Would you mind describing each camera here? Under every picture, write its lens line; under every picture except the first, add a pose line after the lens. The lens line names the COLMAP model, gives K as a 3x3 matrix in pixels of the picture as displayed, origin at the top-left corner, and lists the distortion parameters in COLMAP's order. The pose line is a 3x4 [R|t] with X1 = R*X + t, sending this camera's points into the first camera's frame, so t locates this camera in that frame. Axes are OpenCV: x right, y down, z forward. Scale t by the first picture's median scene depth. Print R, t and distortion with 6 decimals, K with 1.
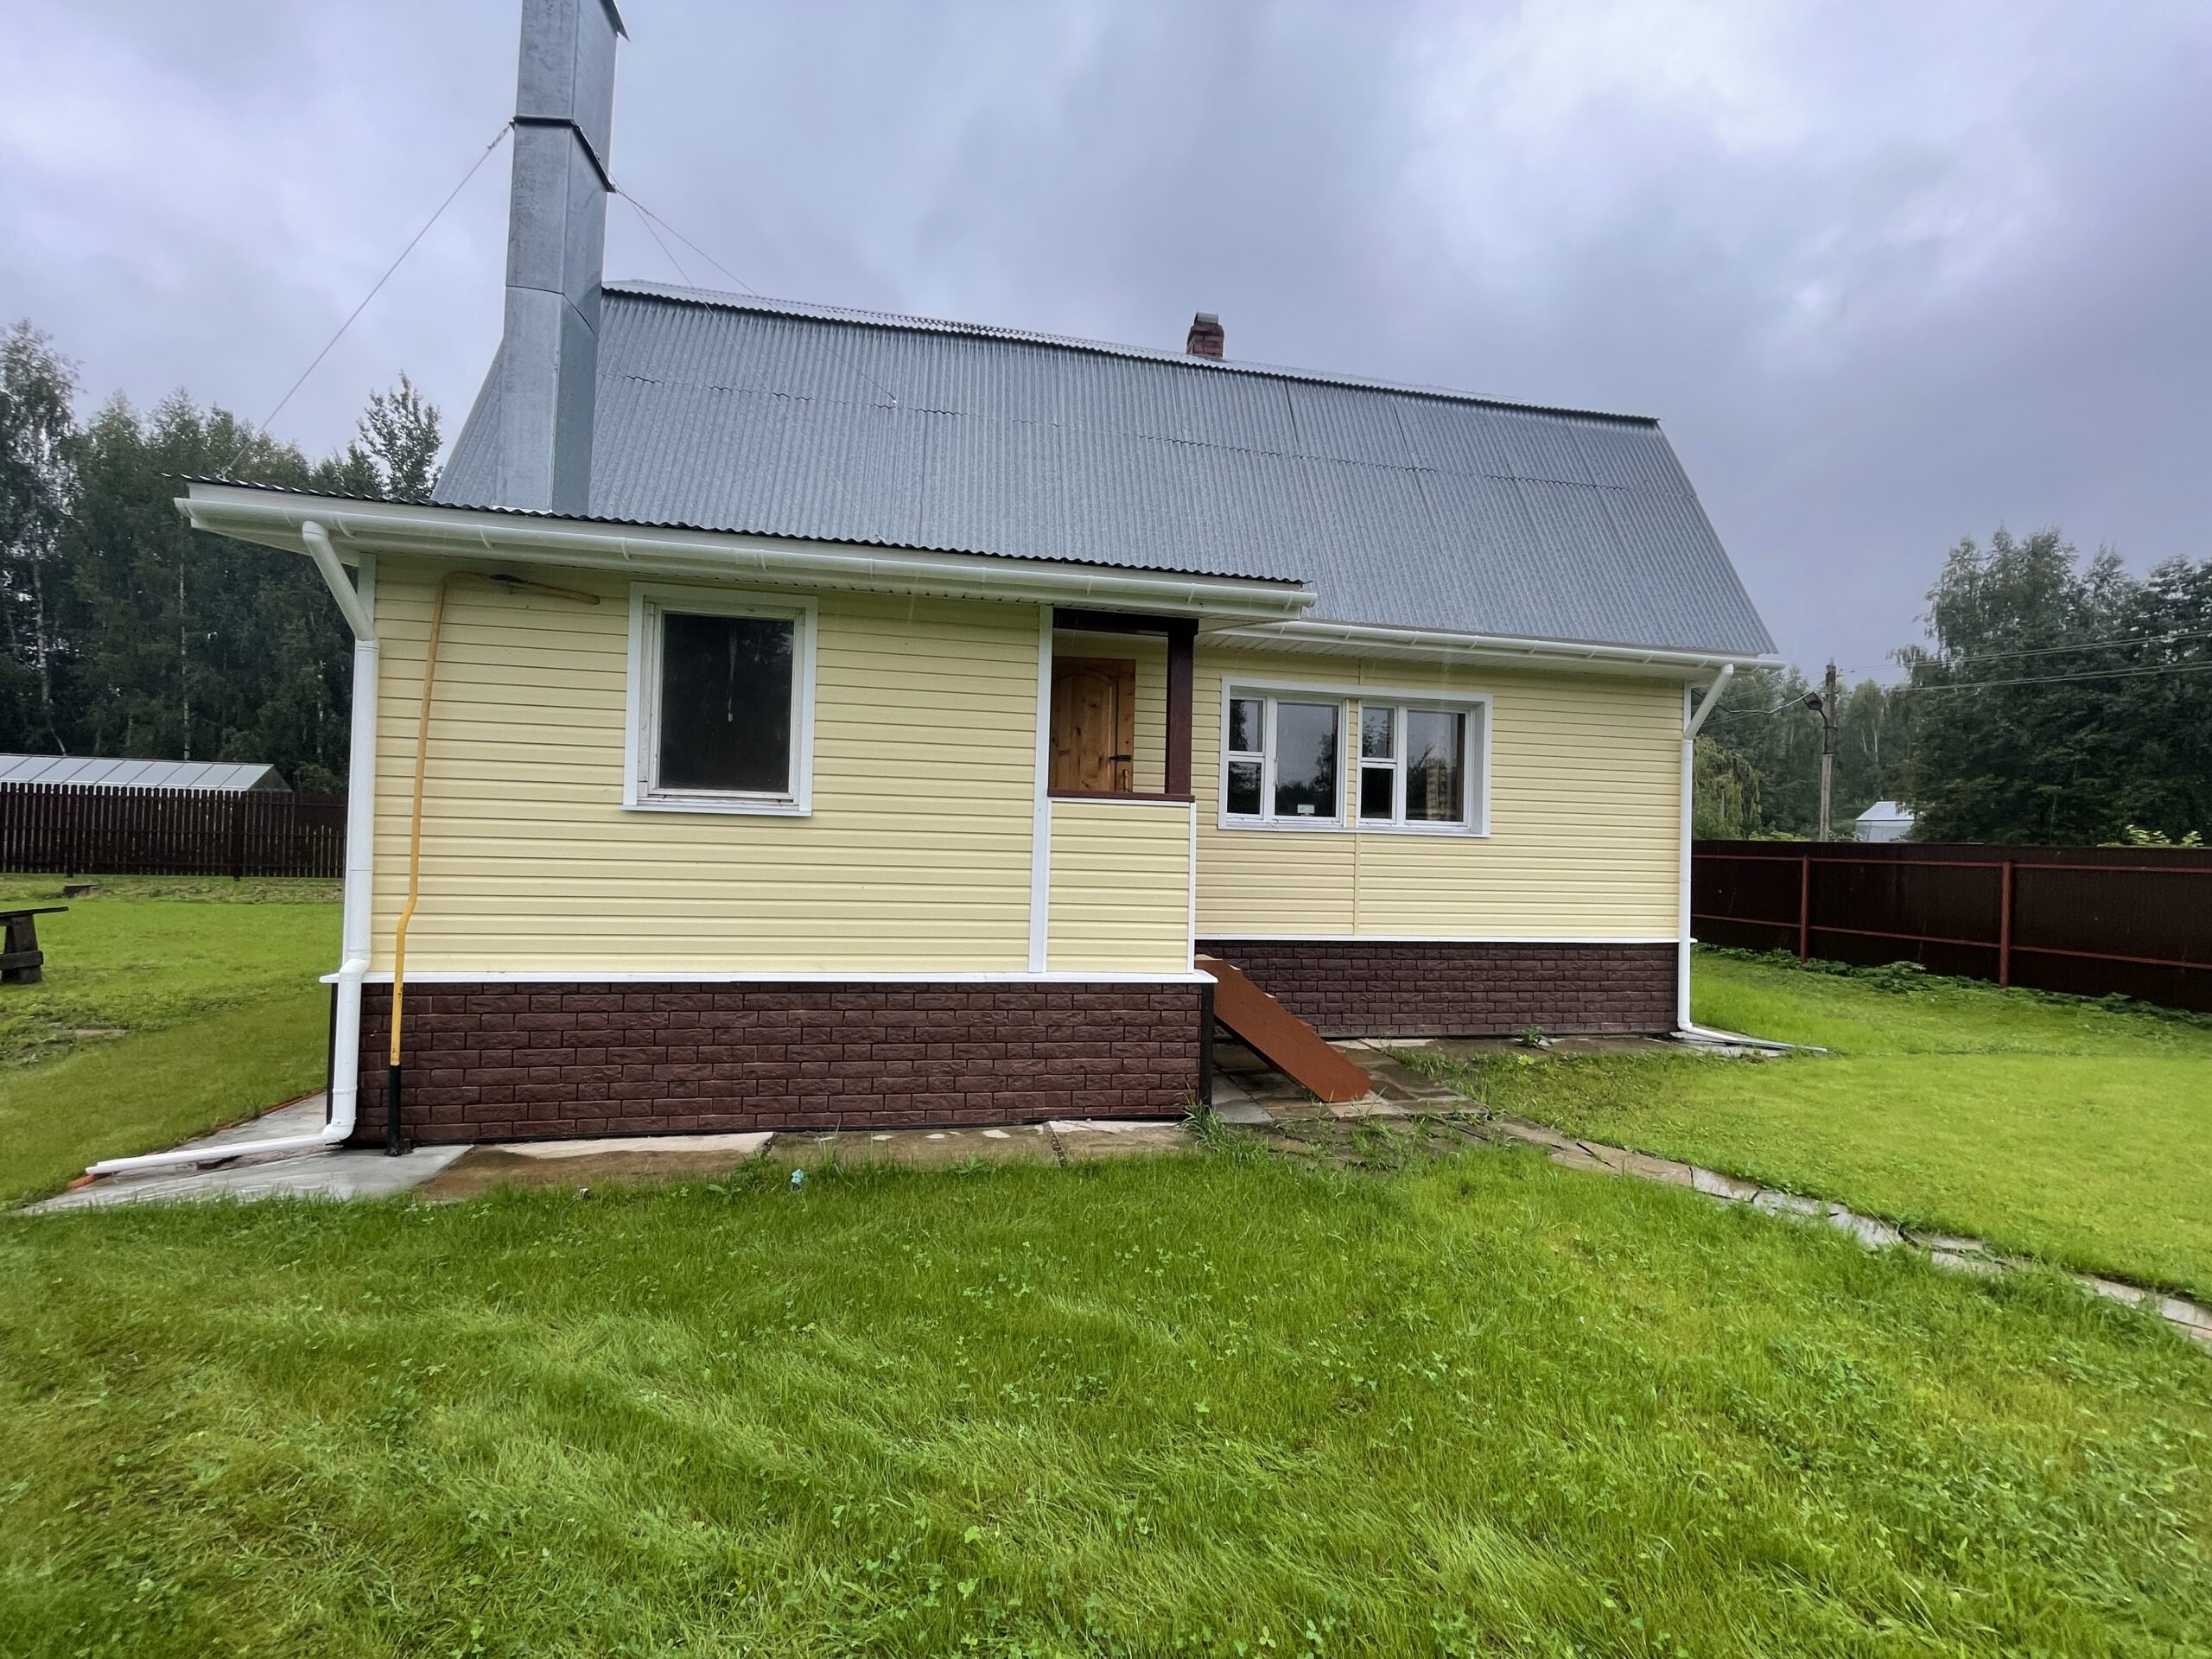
lens RADIAL K [[892.9, 0, 1097.4], [0, 892.9, 825.0], [0, 0, 1]] dist [-0.000345, -0.000734]
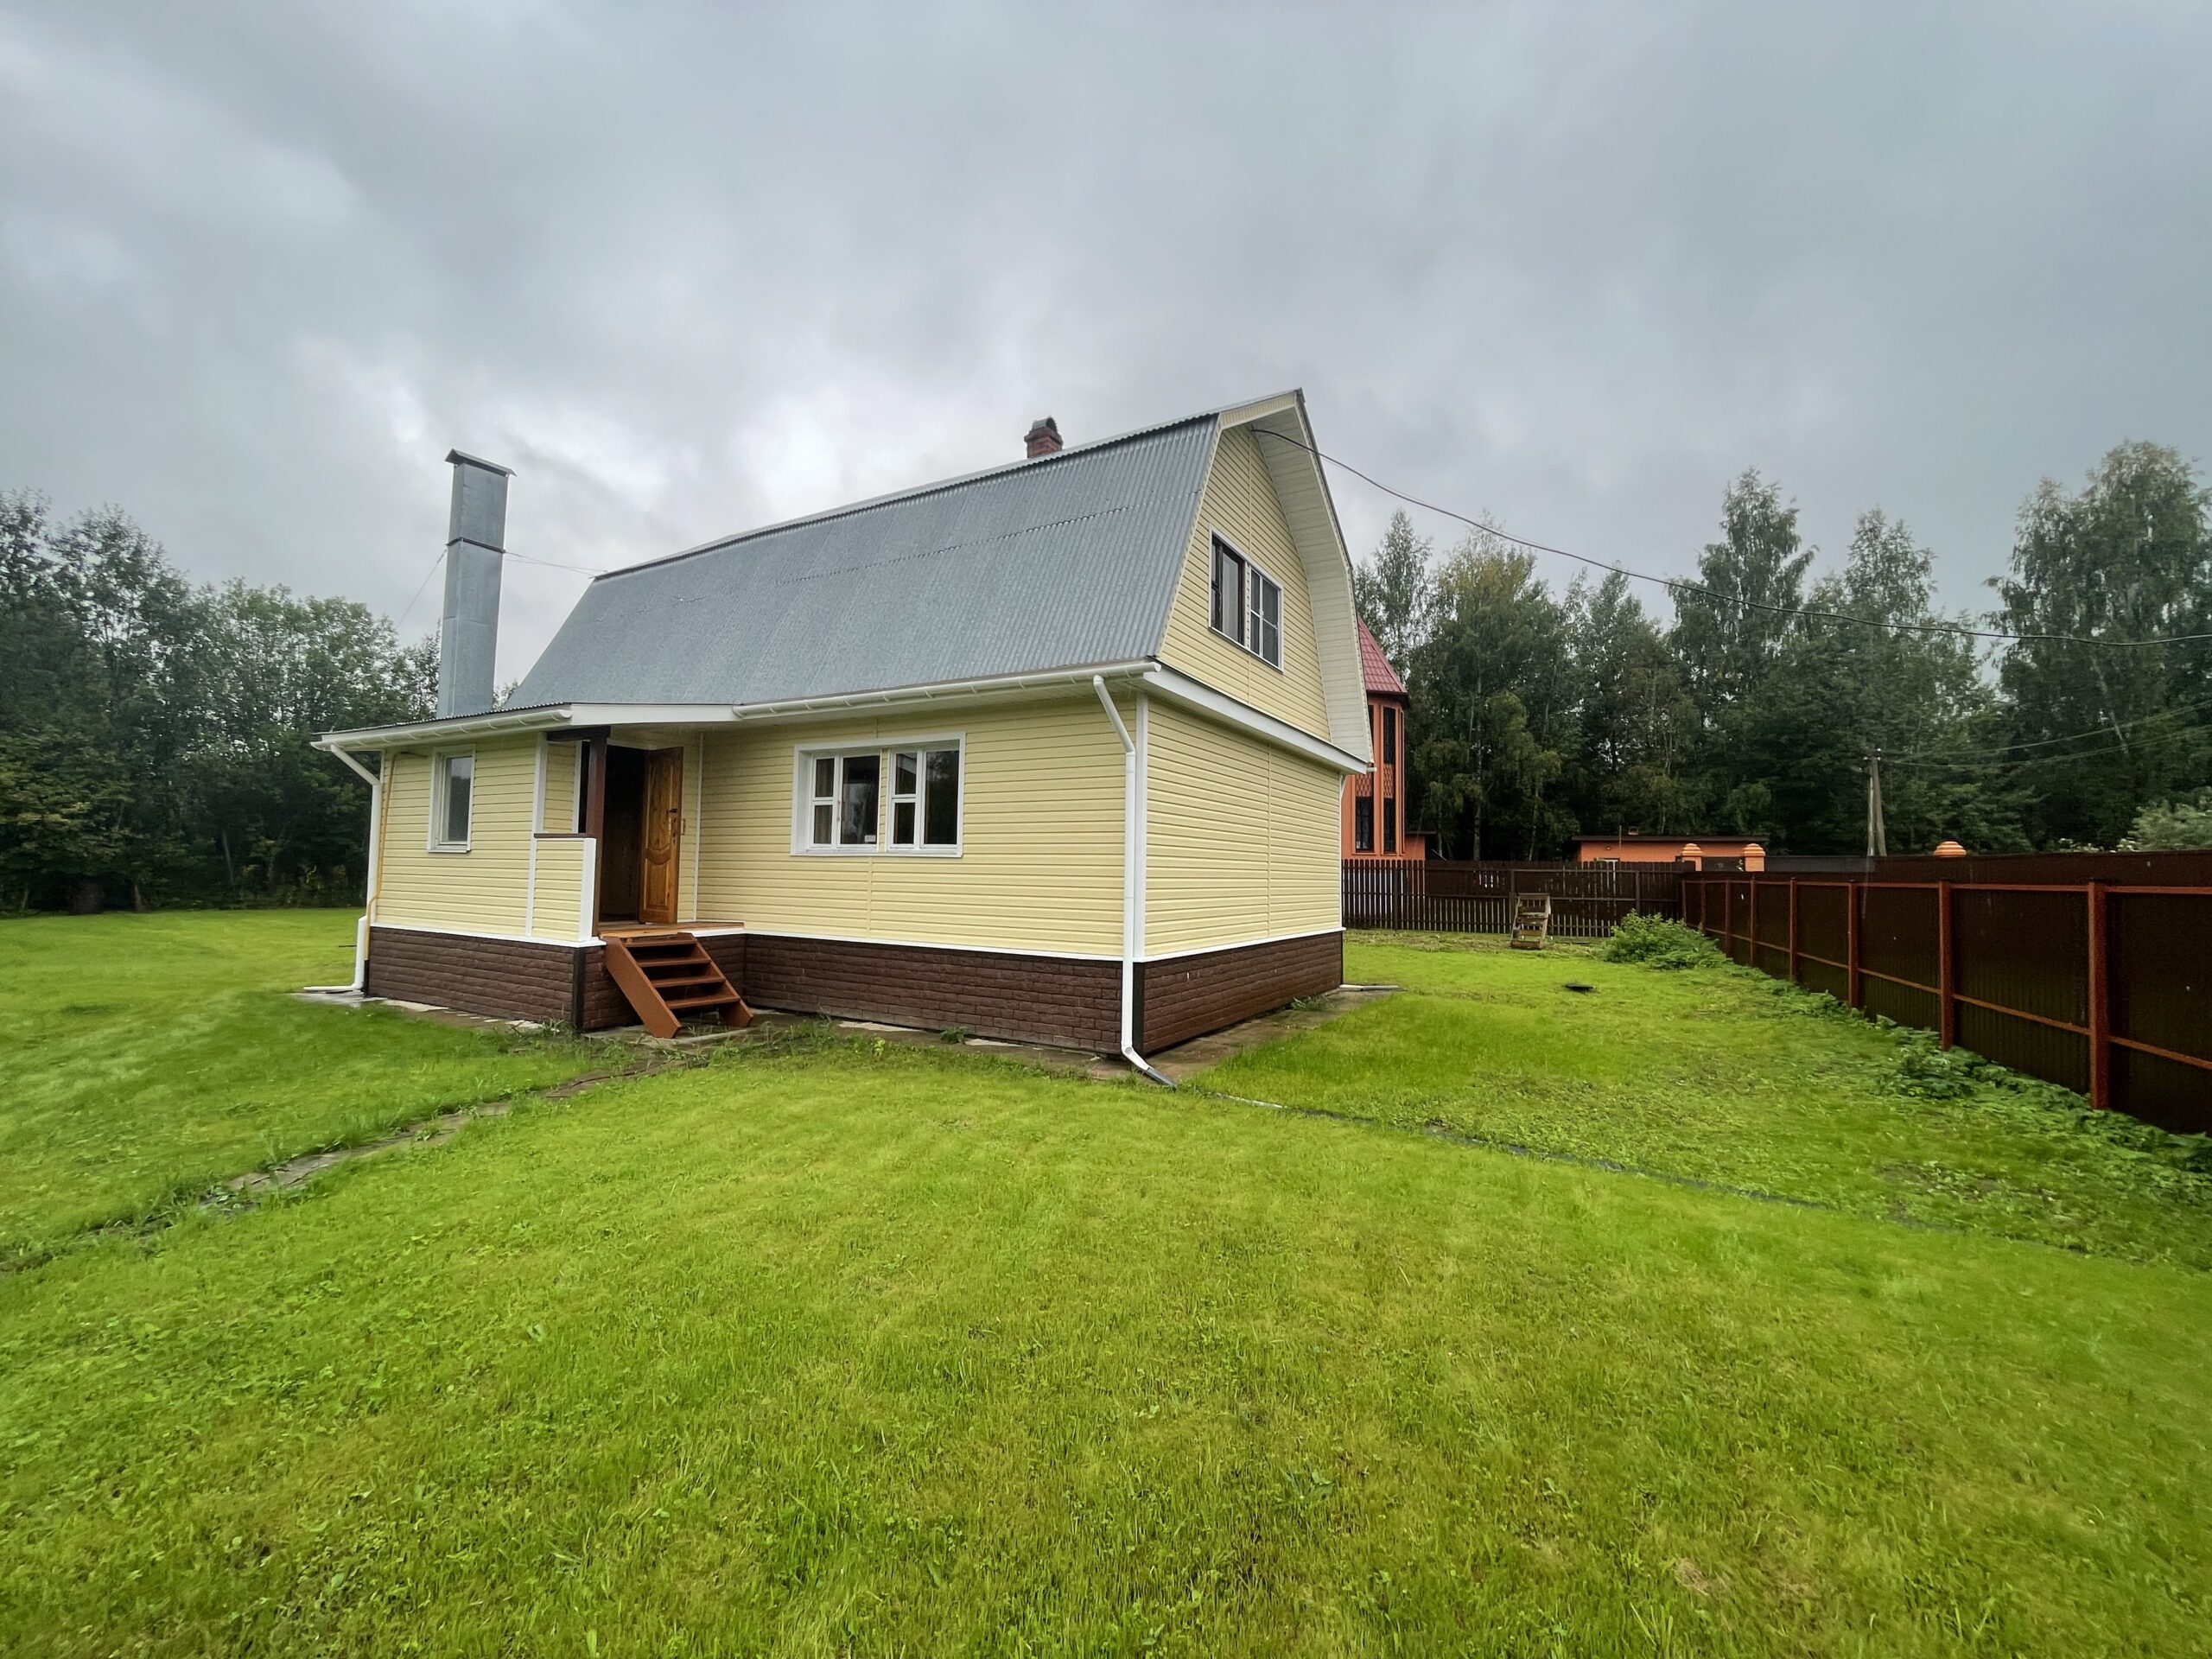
lens RADIAL K [[892.9, 0, 1114.2], [0, 892.9, 837.8], [0, 0, 1]] dist [-0.000345, -0.000734]
pose [[0.761010, -0.038849, -0.647576, 0.924183], [0.014682, 0.998981, -0.042677, 0.027857], [0.648574, 0.022970, 0.760805, 0.182858]]
